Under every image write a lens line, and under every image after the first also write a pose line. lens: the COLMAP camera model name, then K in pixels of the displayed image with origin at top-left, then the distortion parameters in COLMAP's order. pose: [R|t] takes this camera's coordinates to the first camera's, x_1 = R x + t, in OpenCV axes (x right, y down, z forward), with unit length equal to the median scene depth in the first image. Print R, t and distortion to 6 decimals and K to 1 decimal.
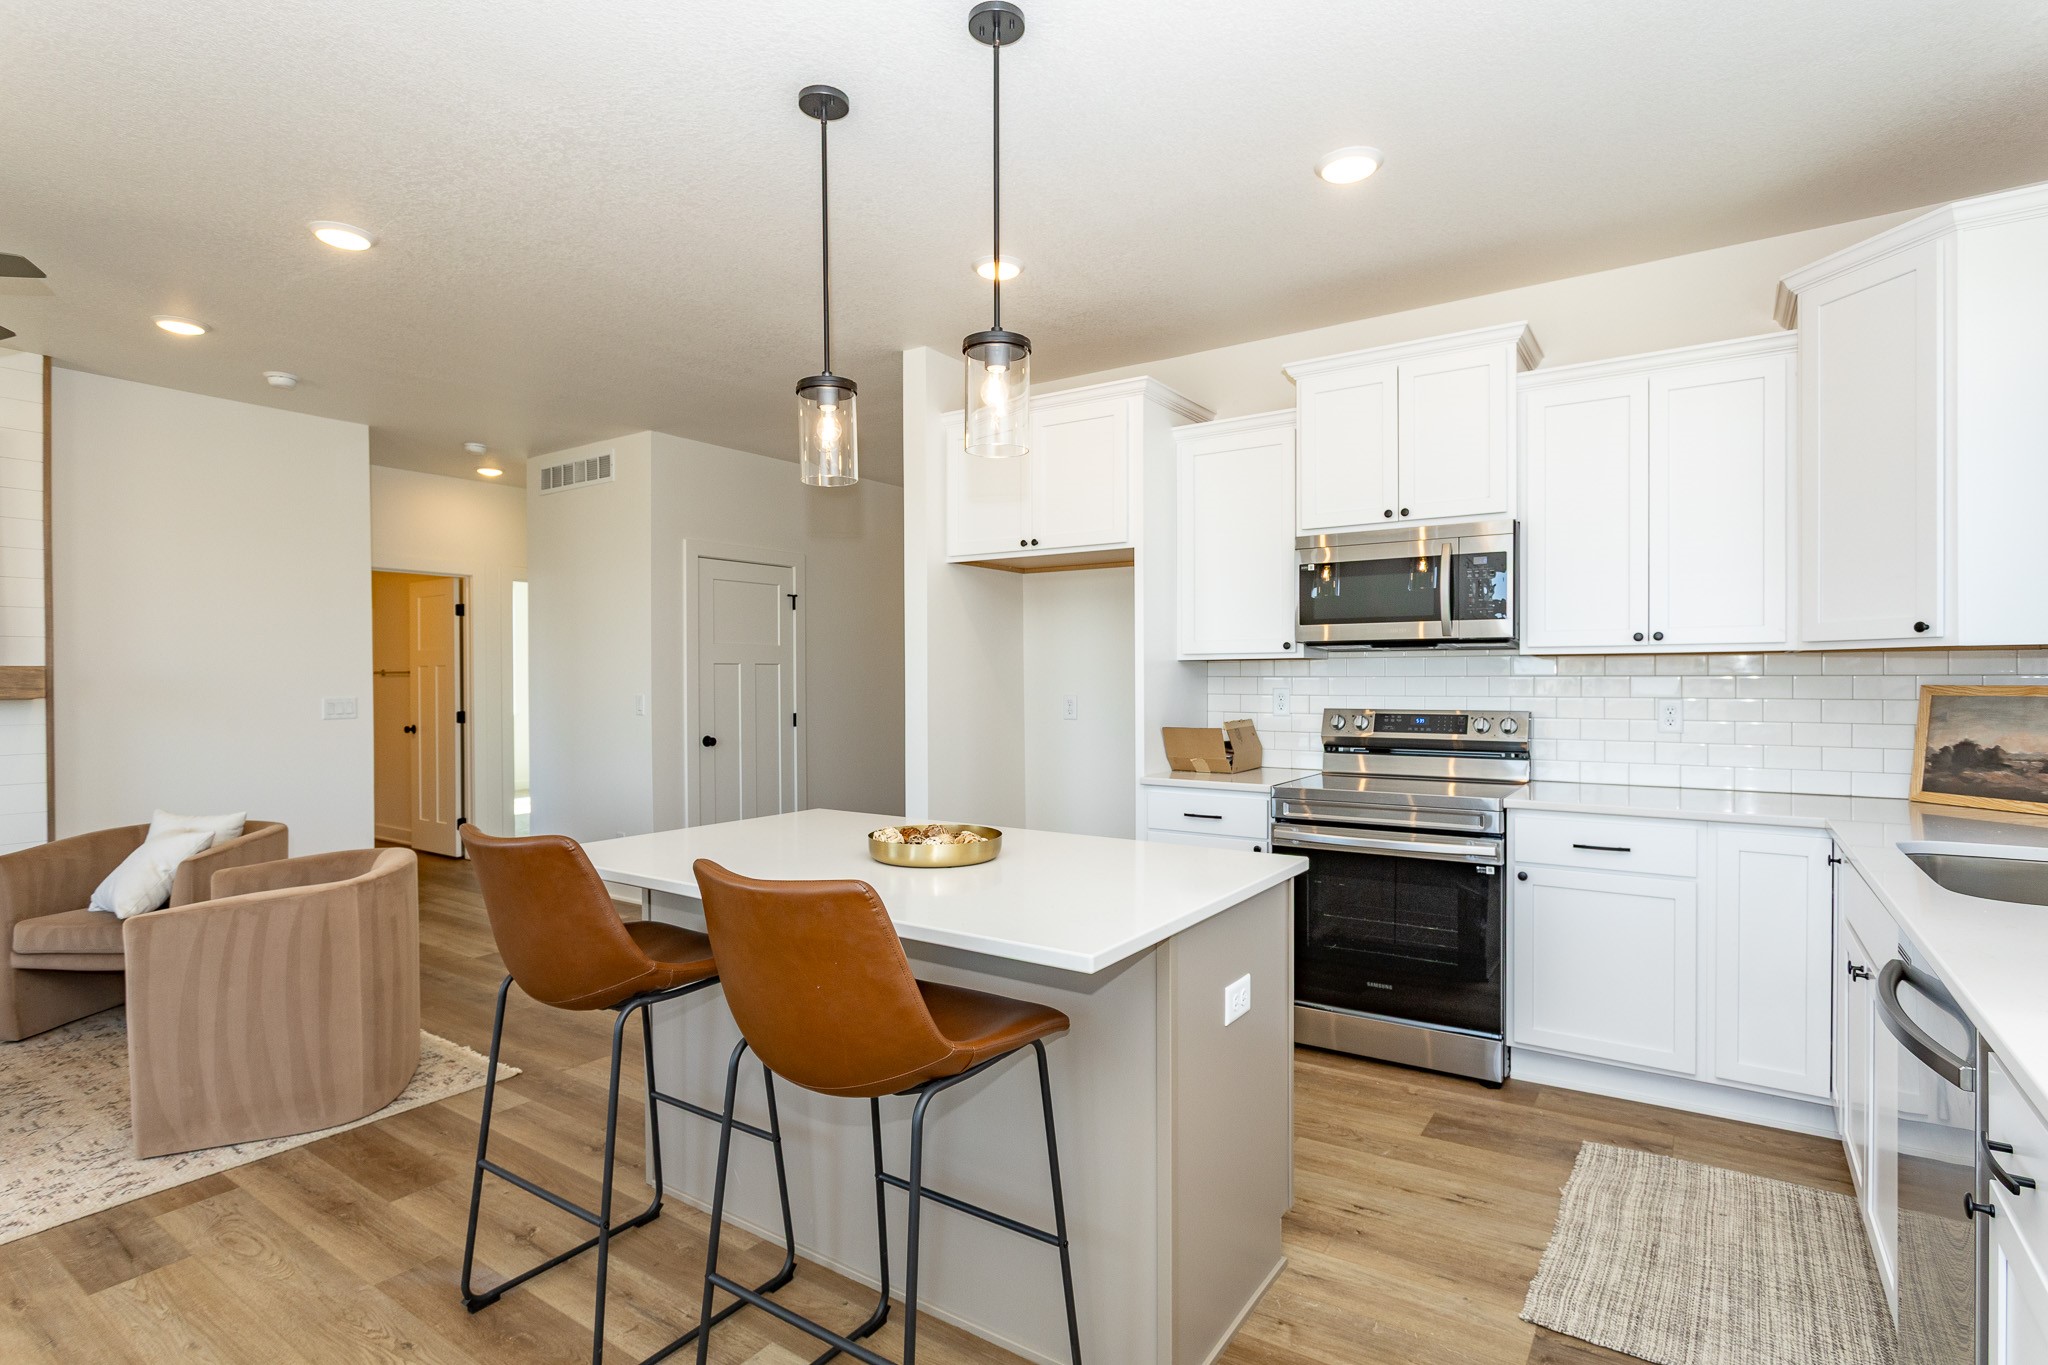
lens RADIAL K [[997.2, 0, 1036.2], [0, 997.2, 684.0], [0, 0, 1]] dist [-0.009496, 0.001505]
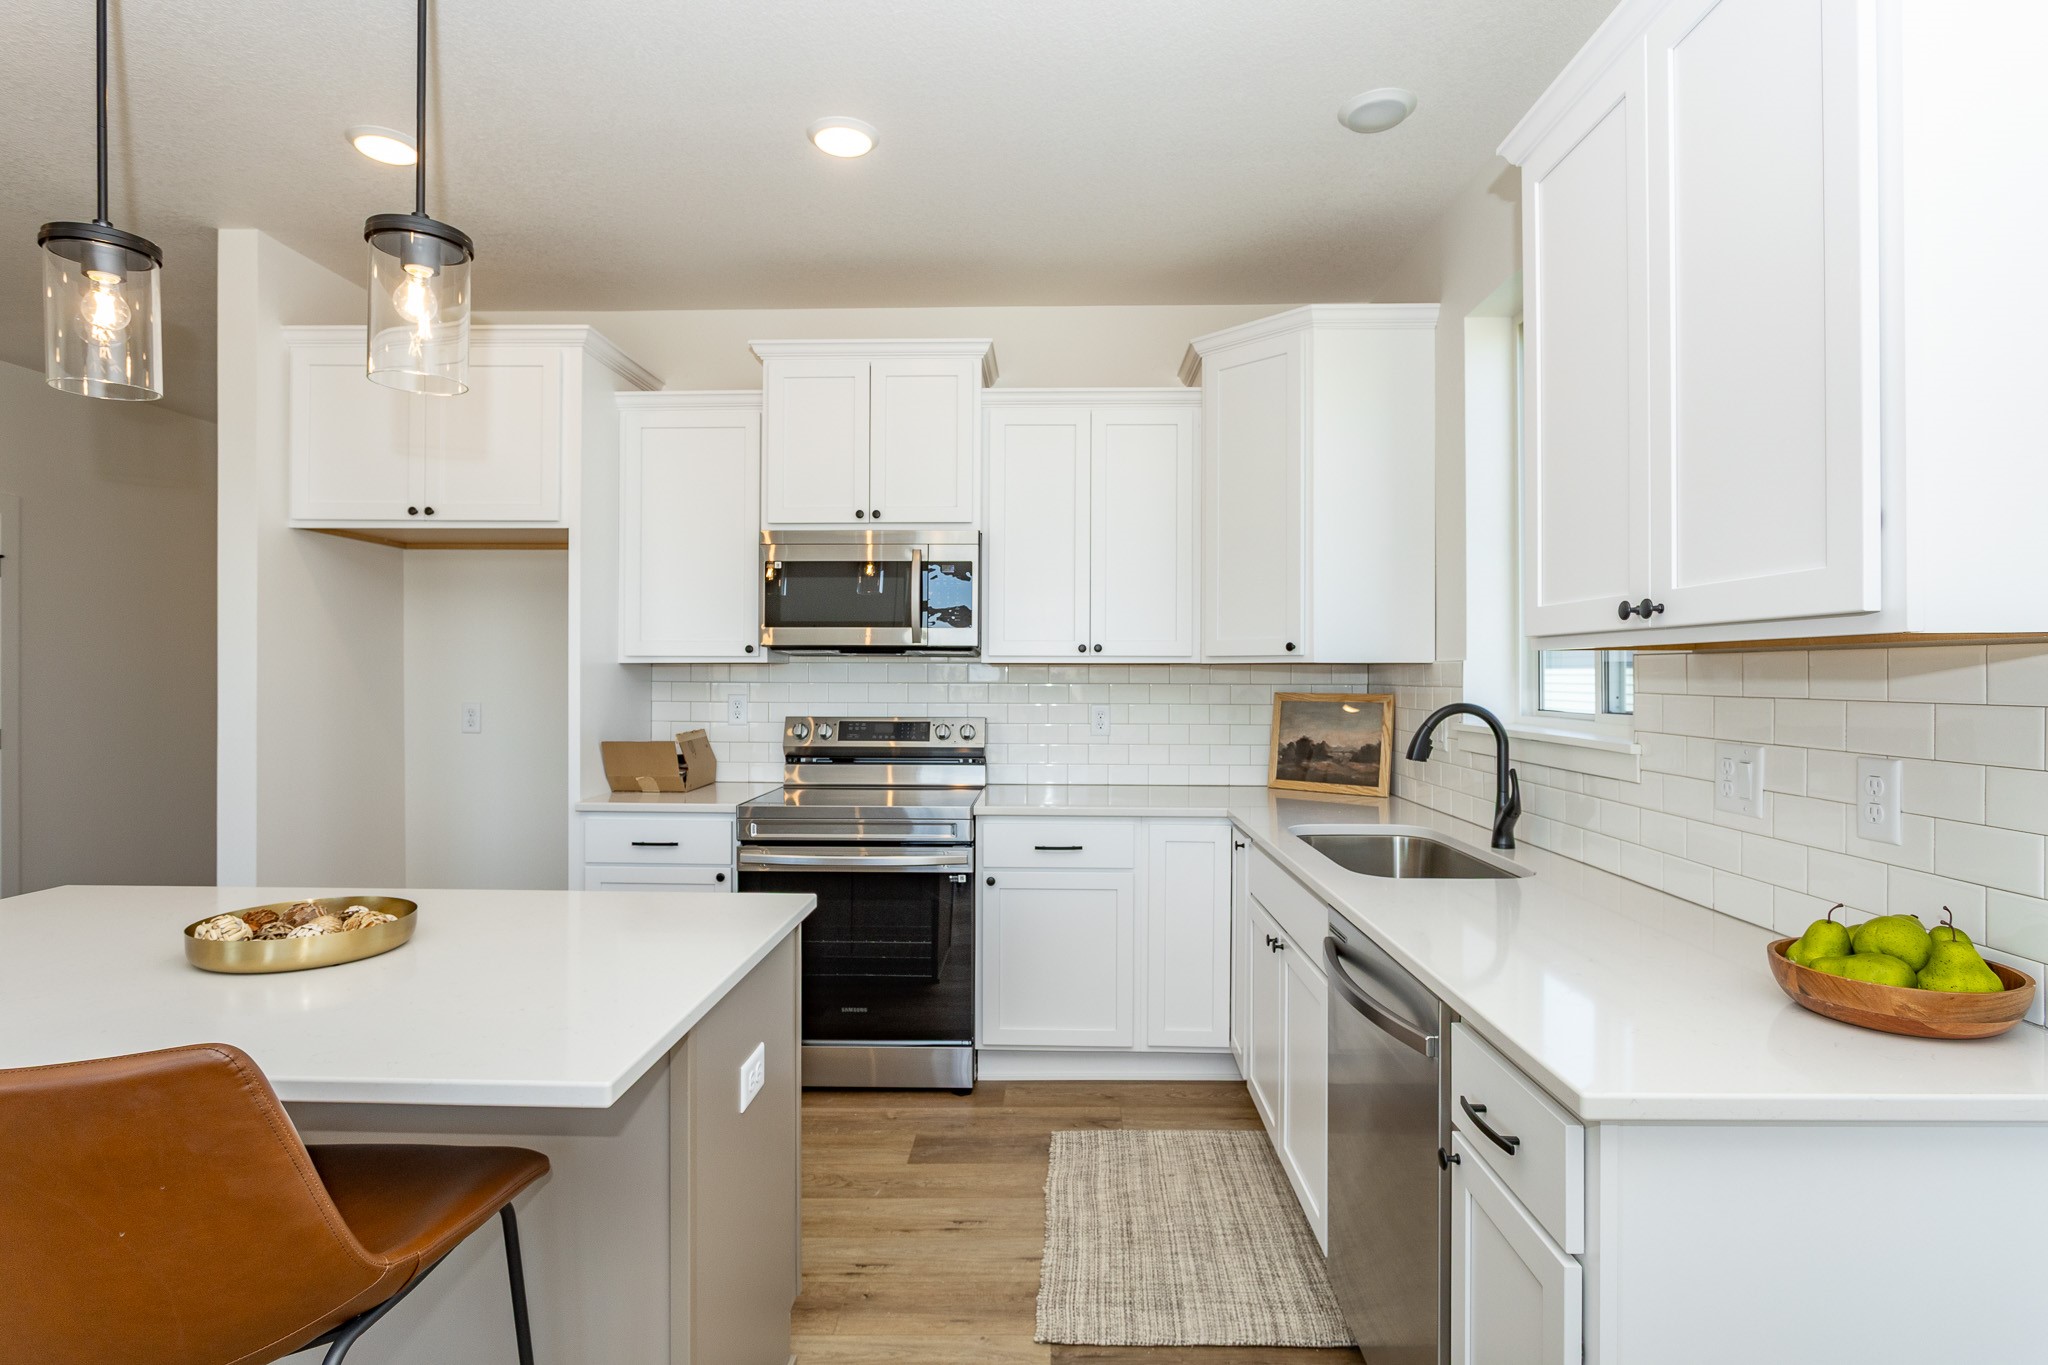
lens RADIAL K [[1021.6, 0, 1026.8], [0, 1021.6, 673.8], [0, 0, 1]] dist [-0.019257, 0.011287]
pose [[0.844831, 0.005760, 0.535002, -0.042896], [-0.002225, 0.999971, -0.007253, -0.012309], [-0.535028, 0.004937, 0.844820, 0.098246]]
